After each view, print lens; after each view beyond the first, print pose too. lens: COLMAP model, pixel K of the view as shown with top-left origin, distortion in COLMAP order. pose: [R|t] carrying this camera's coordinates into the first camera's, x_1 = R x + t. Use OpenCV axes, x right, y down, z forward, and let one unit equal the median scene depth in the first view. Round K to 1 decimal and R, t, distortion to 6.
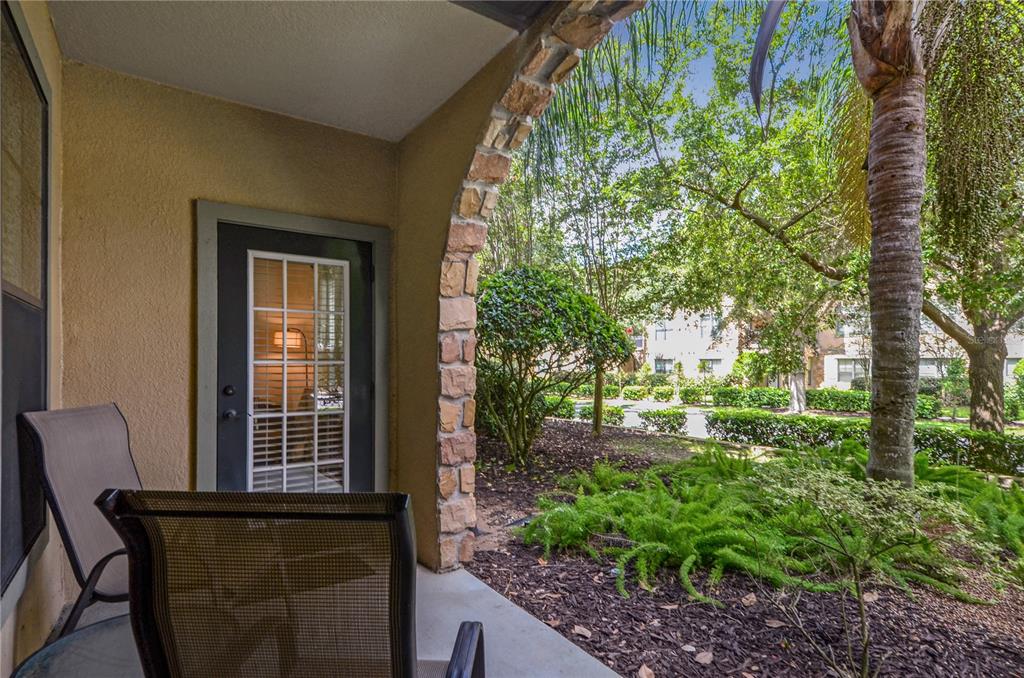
lens RADIAL K [[529.2, 0, 508.0], [0, 529.2, 357.2], [0, 0, 1]] dist [0.026613, -0.006902]
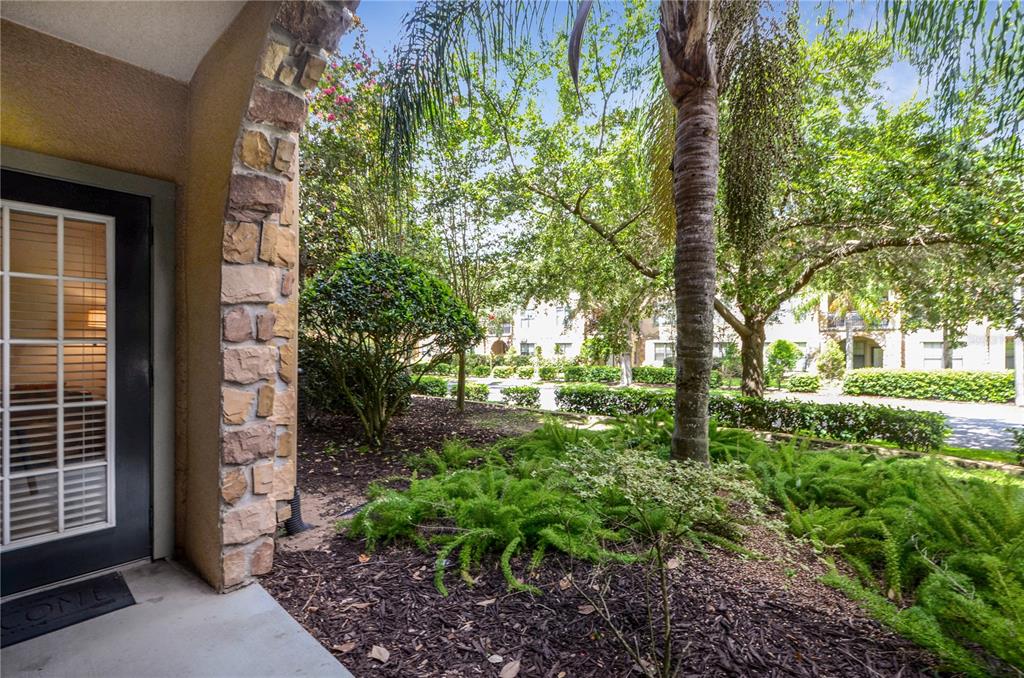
lens RADIAL K [[450.5, 0, 512.7], [0, 450.5, 345.5], [0, 0, 1]] dist [0.004555, -0.000122]
pose [[0.969696, -0.000988, 0.244311, 0.125866], [-0.000918, 0.999970, 0.007687, 0.009474], [-0.244311, -0.007679, 0.969666, 0.182638]]
